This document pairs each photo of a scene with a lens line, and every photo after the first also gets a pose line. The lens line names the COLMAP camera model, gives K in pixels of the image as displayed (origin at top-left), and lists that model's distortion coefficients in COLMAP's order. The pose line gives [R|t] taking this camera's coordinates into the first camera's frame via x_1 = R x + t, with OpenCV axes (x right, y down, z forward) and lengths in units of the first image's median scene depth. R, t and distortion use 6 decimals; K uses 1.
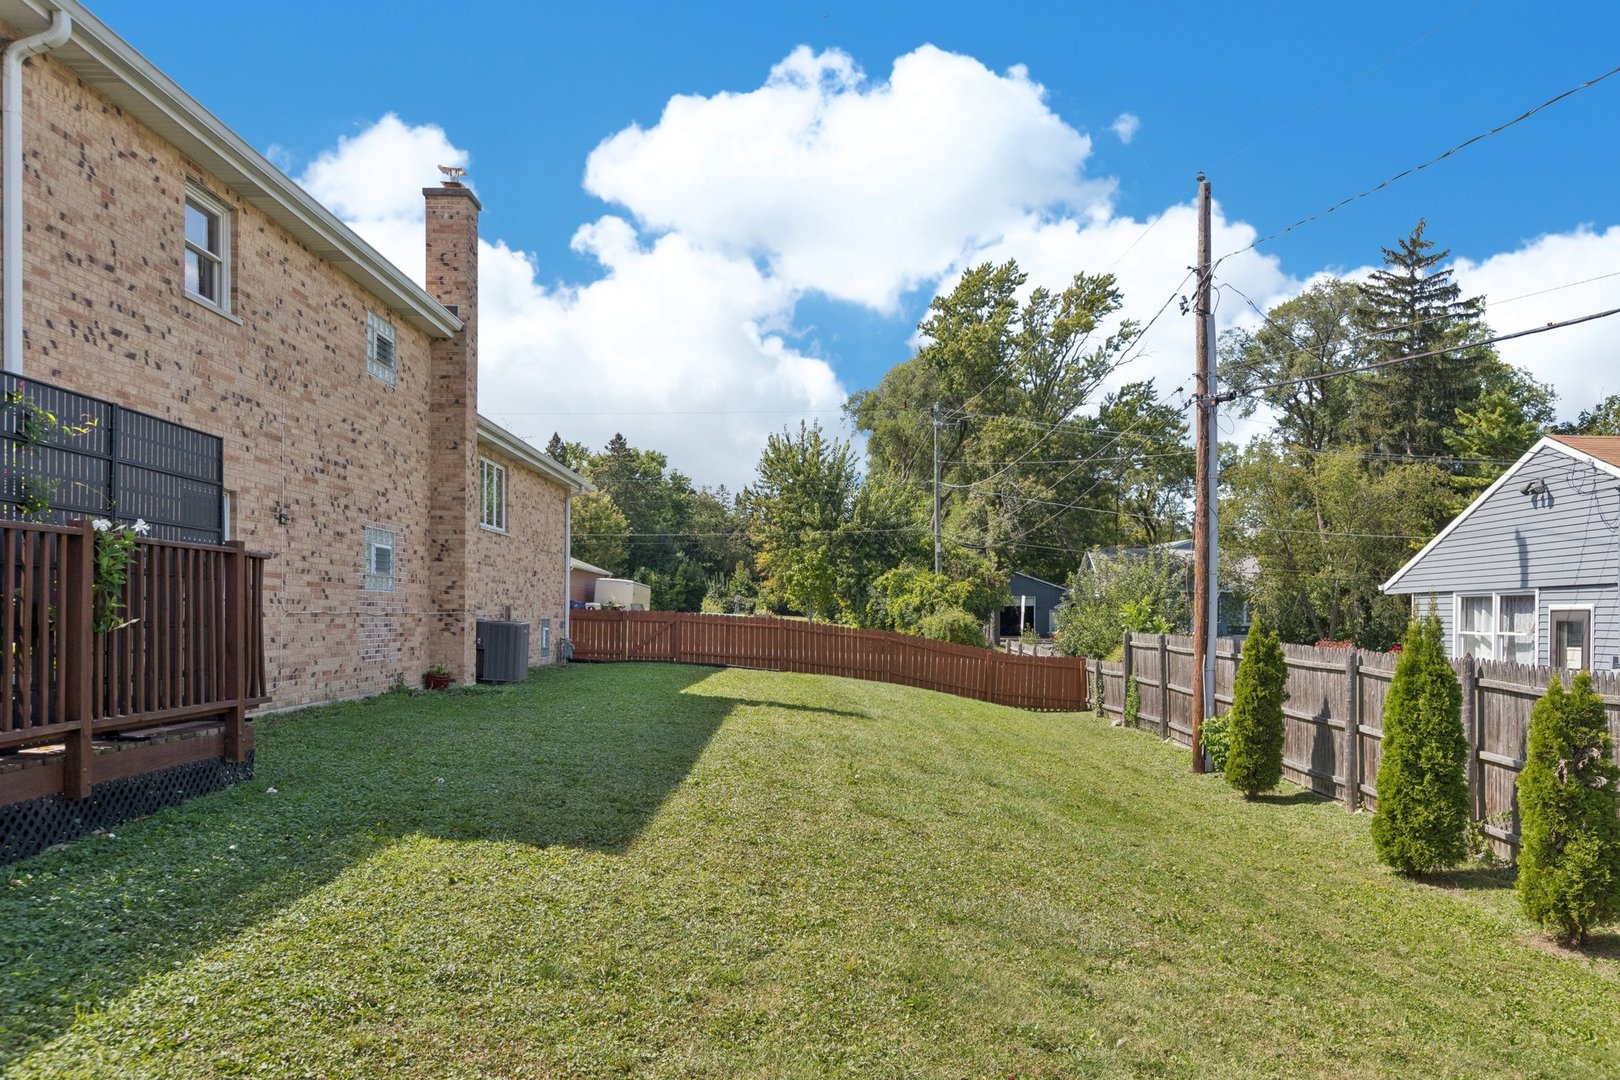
lens RADIAL K [[1161.1, 0, 813.5], [0, 1161.1, 645.5], [0, 0, 1]] dist [-0.007682, 0.002282]
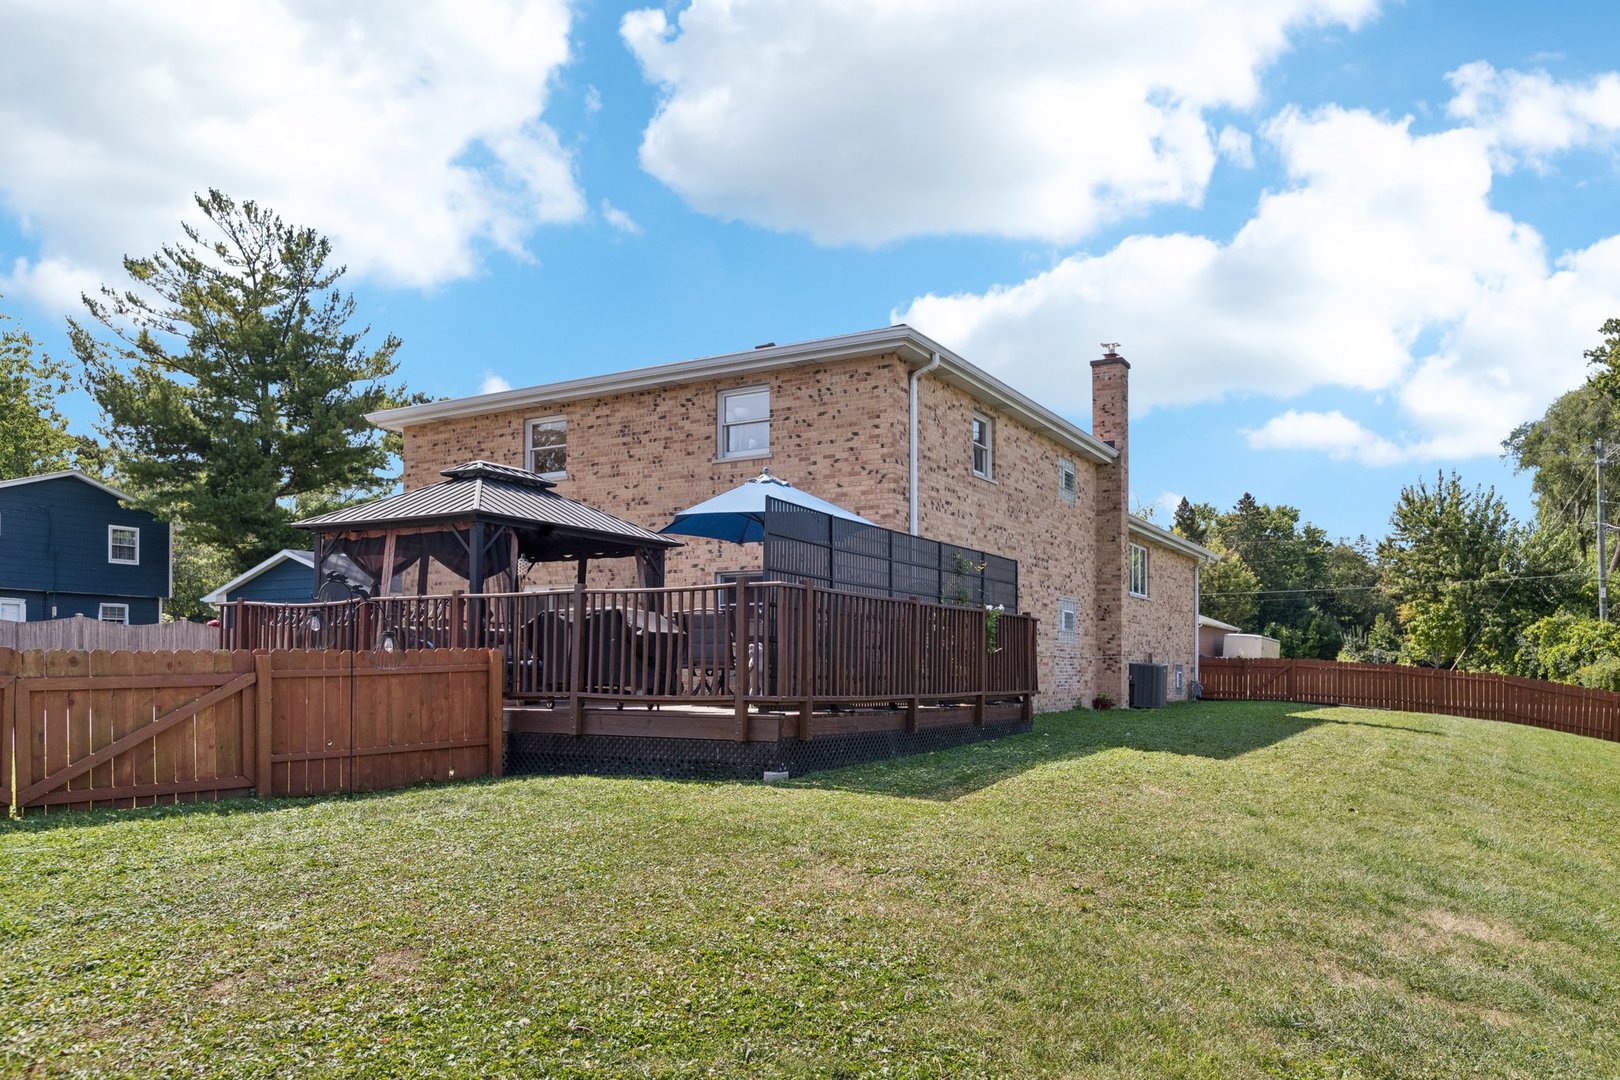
lens RADIAL K [[1161.1, 0, 813.5], [0, 1161.1, 645.5], [0, 0, 1]] dist [-0.007682, 0.002282]
pose [[0.863735, -0.017202, -0.503652, 0.056269], [-0.008721, 0.998757, -0.049068, 0.019976], [0.503870, 0.046774, 0.862512, -0.263887]]
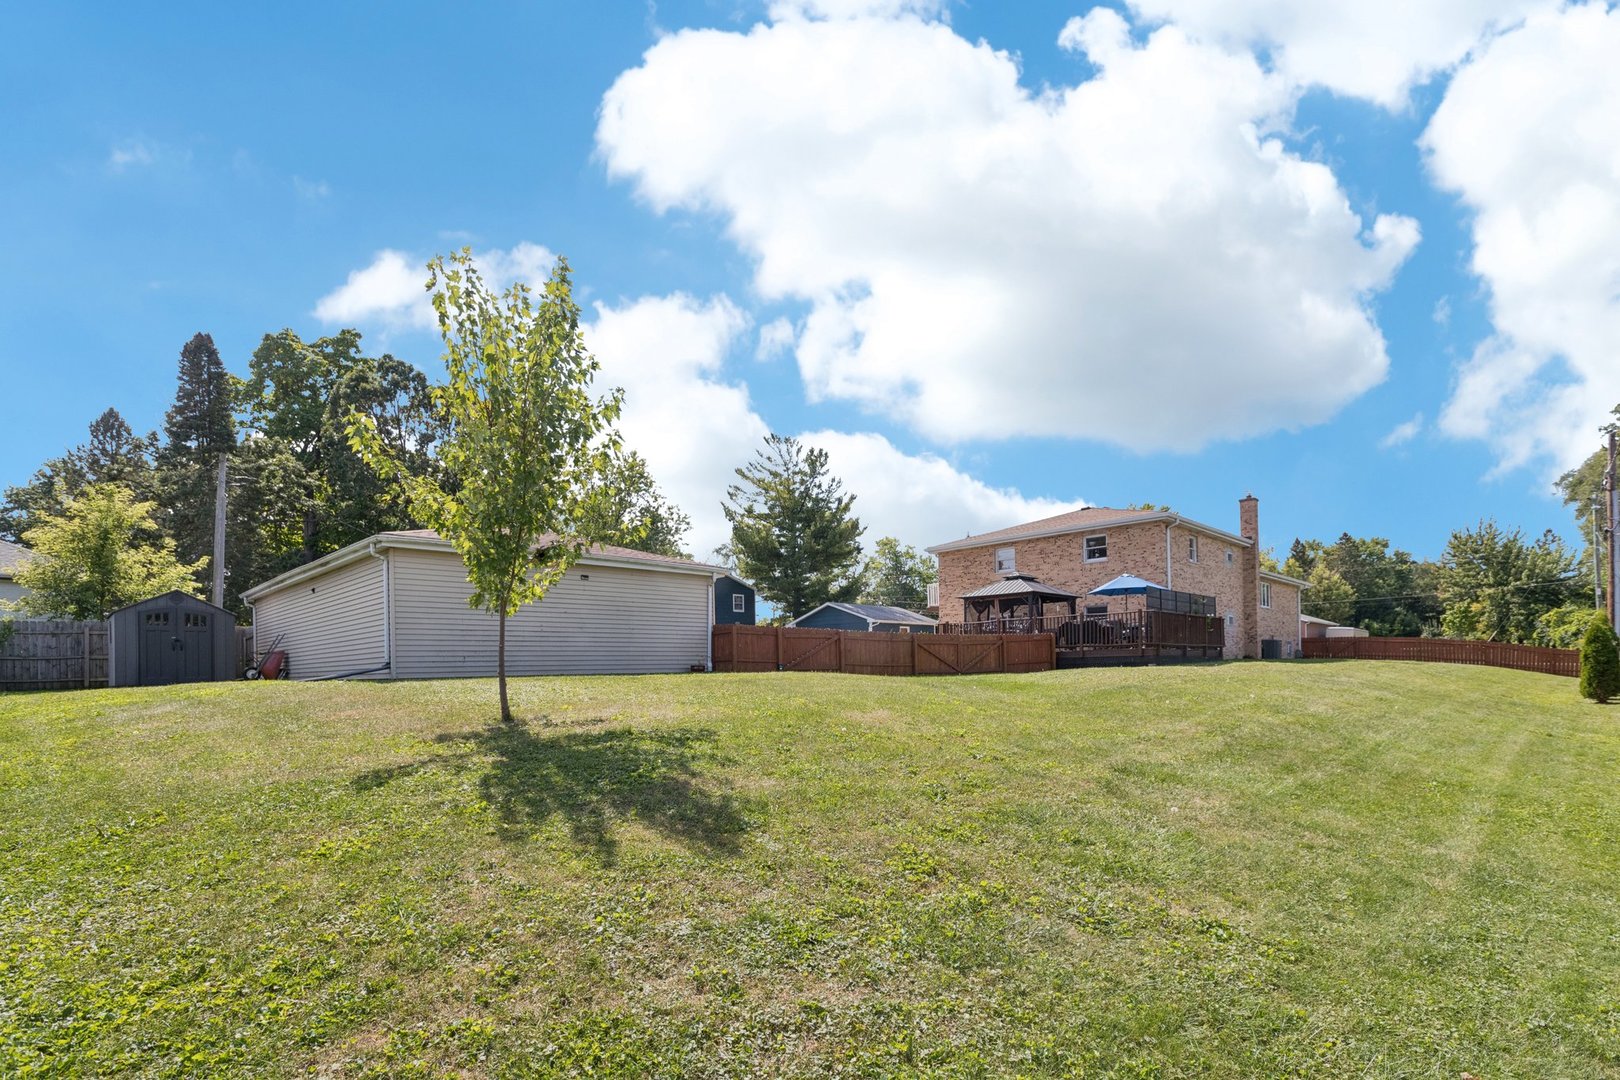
lens RADIAL K [[789.7, 0, 796.0], [0, 789.7, 656.7], [0, 0, 1]] dist [0.000459, 0.000000]
pose [[0.702697, -0.033814, -0.710685, 0.211798], [0.005676, 0.999105, -0.041925, 0.070322], [0.711467, 0.025427, 0.702260, -0.872857]]
